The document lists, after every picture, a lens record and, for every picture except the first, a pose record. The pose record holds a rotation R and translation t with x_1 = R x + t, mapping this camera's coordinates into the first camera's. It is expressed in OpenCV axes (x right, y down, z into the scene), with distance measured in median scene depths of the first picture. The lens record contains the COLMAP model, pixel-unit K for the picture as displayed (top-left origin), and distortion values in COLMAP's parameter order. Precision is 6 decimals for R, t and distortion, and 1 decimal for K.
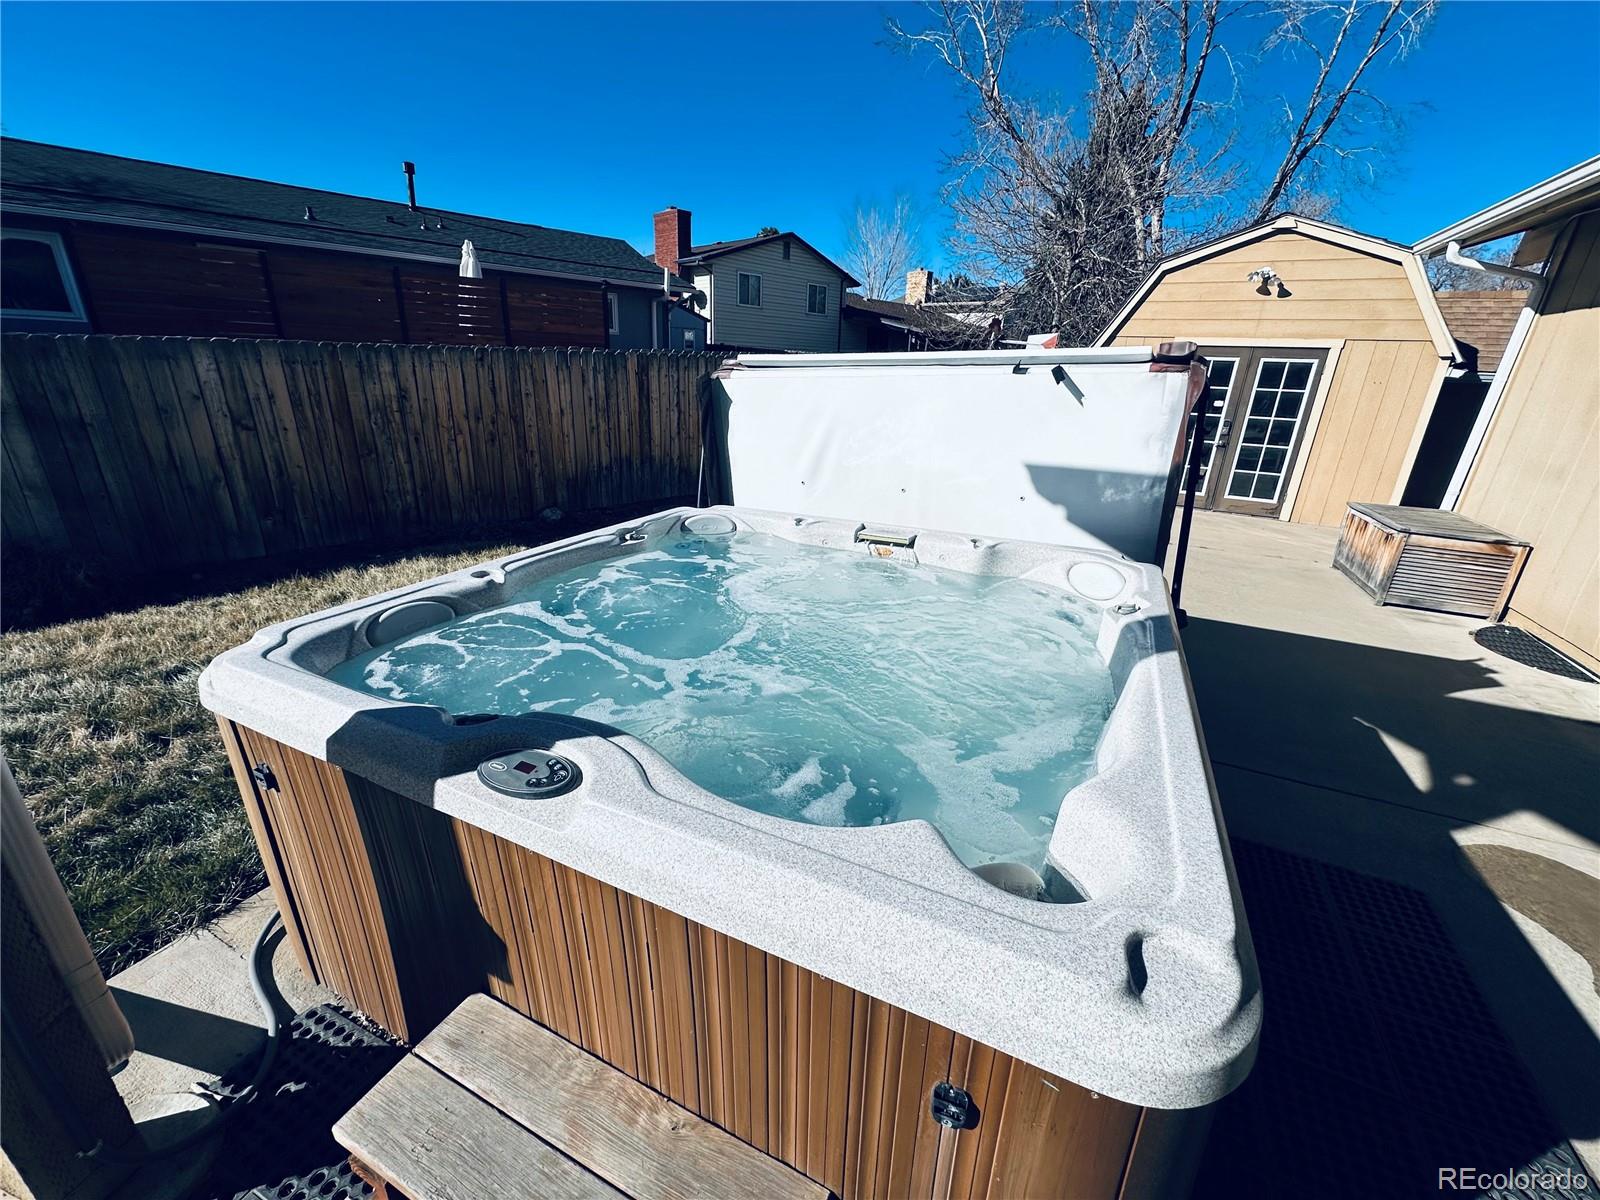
lens RADIAL K [[638.8, 0, 800.9], [0, 638.8, 607.8], [0, 0, 1]] dist [-0.001745, 0.000672]
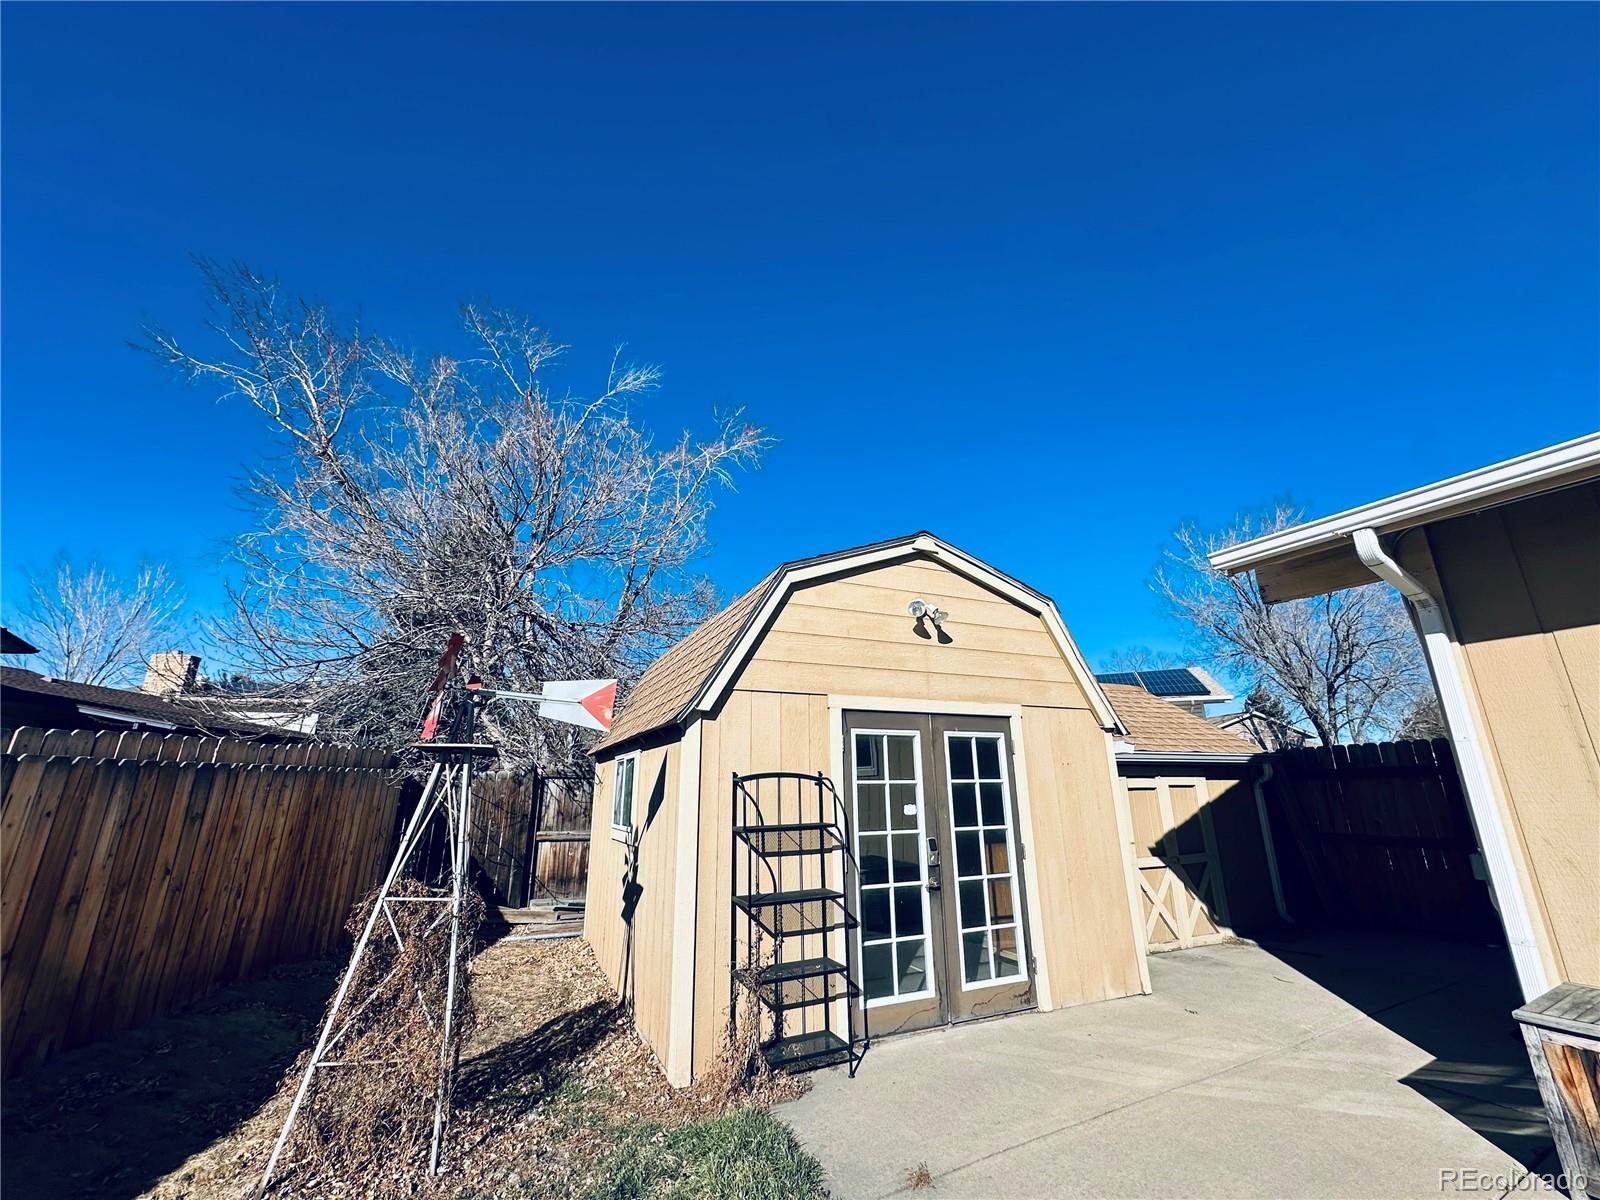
lens RADIAL K [[638.8, 0, 799.2], [0, 638.8, 597.5], [0, 0, 1]] dist [-0.001745, 0.000672]
pose [[0.589155, 0.187295, 0.786013, 0.134644], [0.317686, 0.840734, -0.438454, -0.271147], [-0.742948, 0.508023, 0.435822, 0.761970]]
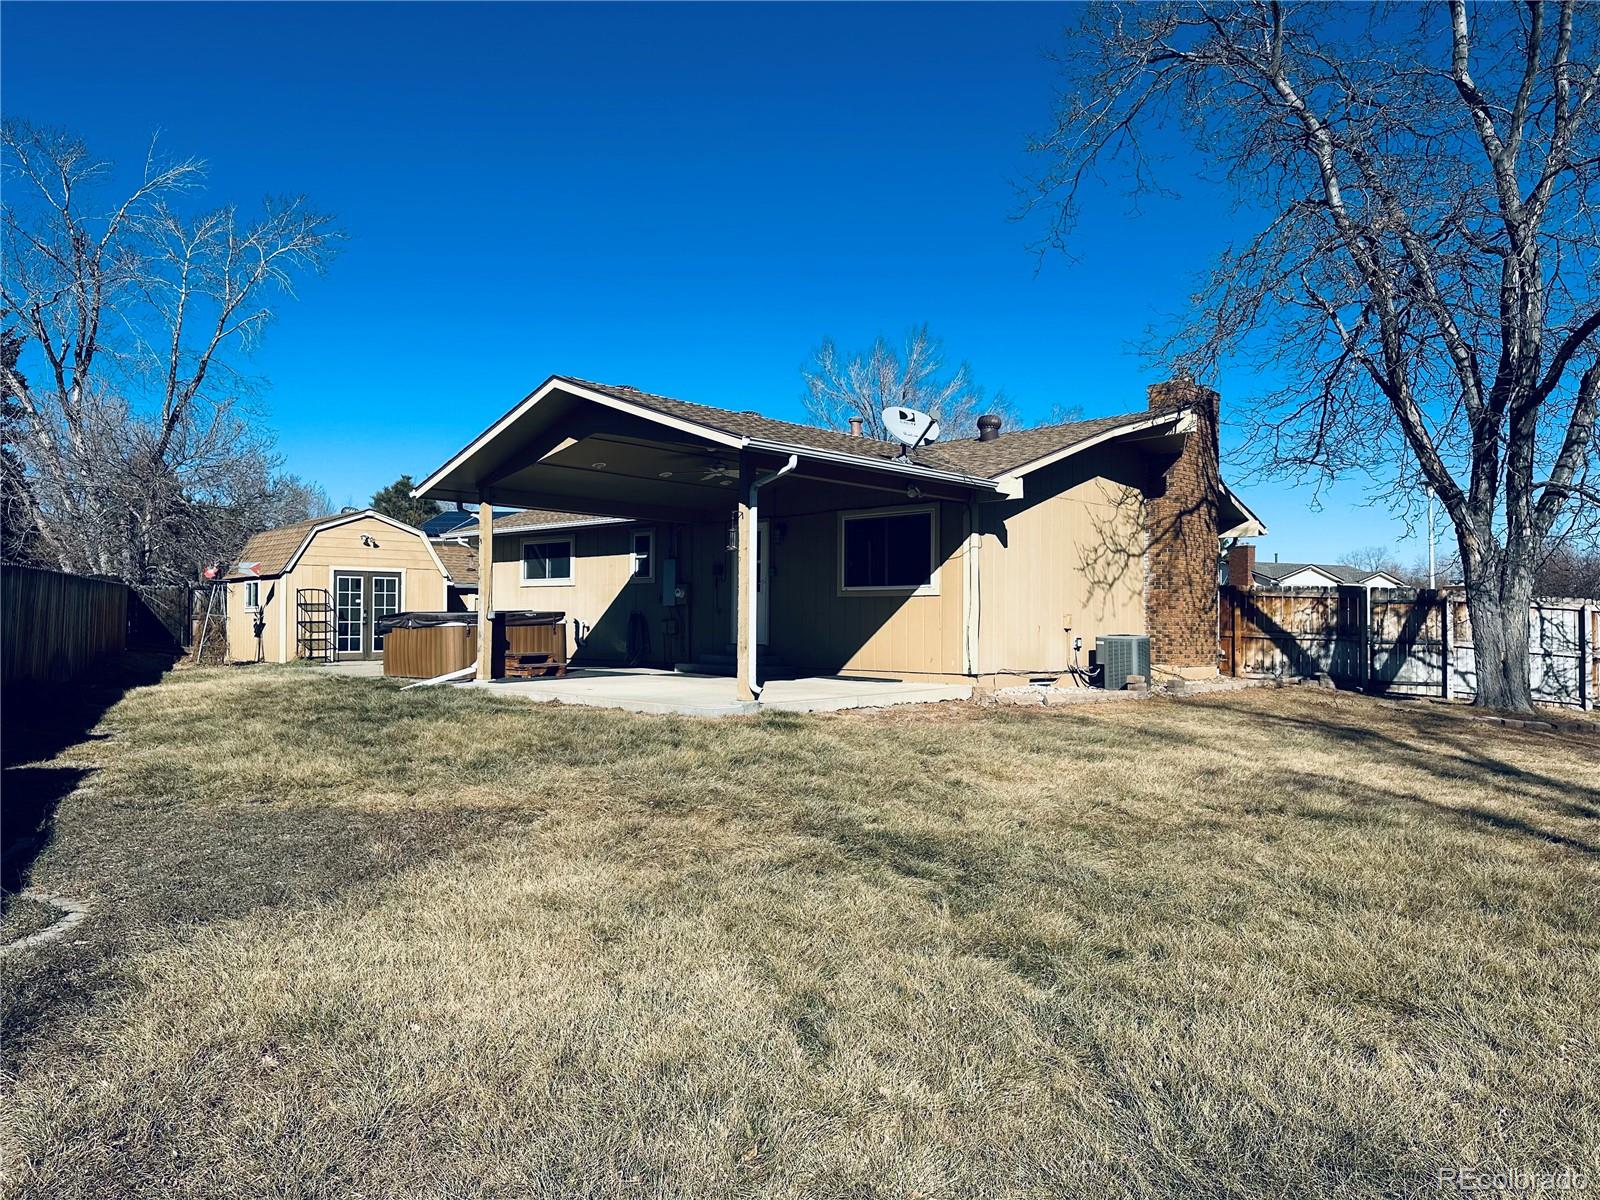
lens RADIAL K [[1102.1, 0, 802.8], [0, 1102.1, 606.1], [0, 0, 1]] dist [0.028787, -0.000234]
pose [[0.306867, -0.025263, 0.951417, -1.948605], [0.346812, 0.933885, -0.087062, 0.400648], [-0.886315, 0.356679, 0.295340, -1.025248]]
